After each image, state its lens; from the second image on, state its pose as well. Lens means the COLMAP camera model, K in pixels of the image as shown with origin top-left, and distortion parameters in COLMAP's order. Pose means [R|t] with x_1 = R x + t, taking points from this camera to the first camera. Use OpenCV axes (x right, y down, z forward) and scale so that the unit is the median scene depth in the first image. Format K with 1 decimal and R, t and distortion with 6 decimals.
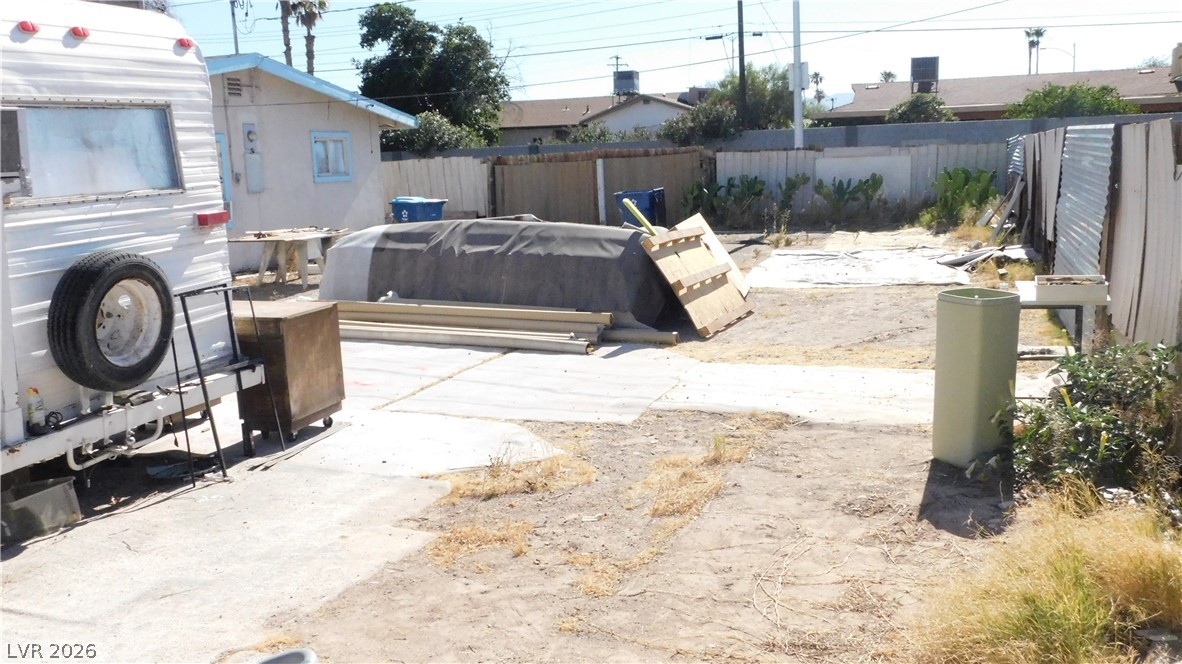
lens RADIAL K [[1029.3, 0, 599.0], [0, 1029.3, 334.9], [0, 0, 1]] dist [-0.018892, 0.010994]
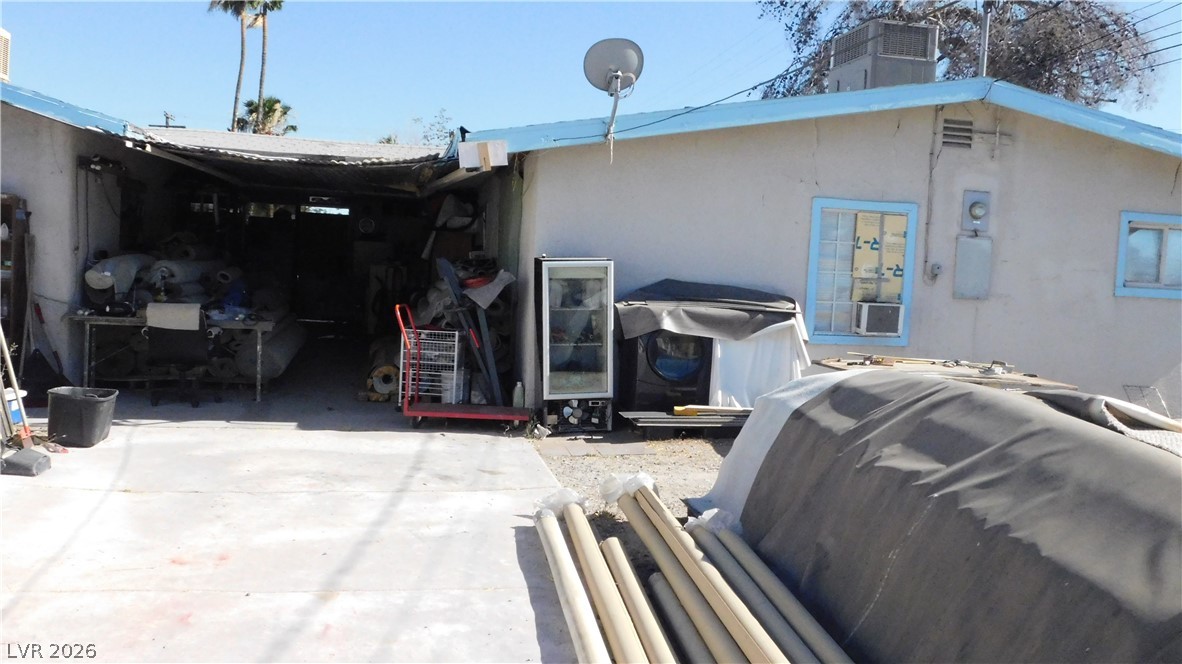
lens RADIAL K [[1029.3, 0, 591.6], [0, 1029.3, 337.5], [0, 0, 1]] dist [-0.018892, 0.010994]
pose [[0.499870, 0.119716, -0.857786, 0.099378], [-0.213058, 0.976963, 0.012191, -0.077331], [0.839485, 0.176665, 0.513862, 0.510547]]
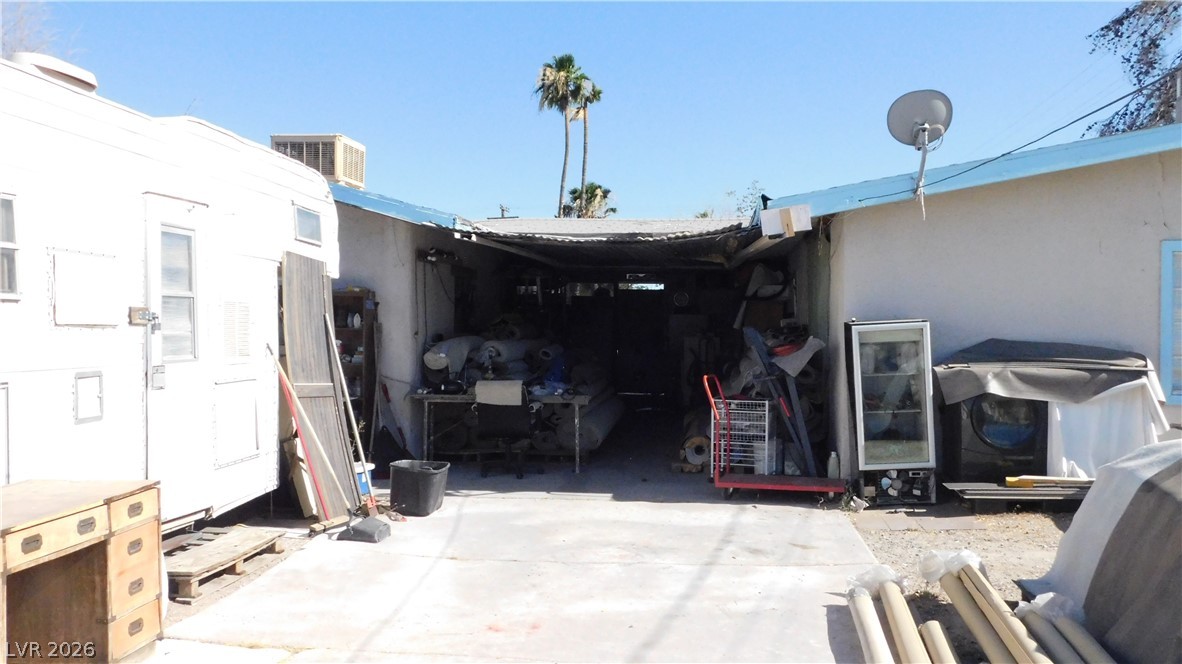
lens RADIAL K [[1029.3, 0, 595.4], [0, 1029.3, 335.2], [0, 0, 1]] dist [-0.018892, 0.010994]
pose [[0.219236, 0.043642, -0.974695, 0.096864], [-0.178444, 0.983942, 0.003919, -0.078539], [0.959215, 0.173069, 0.223504, 0.519996]]
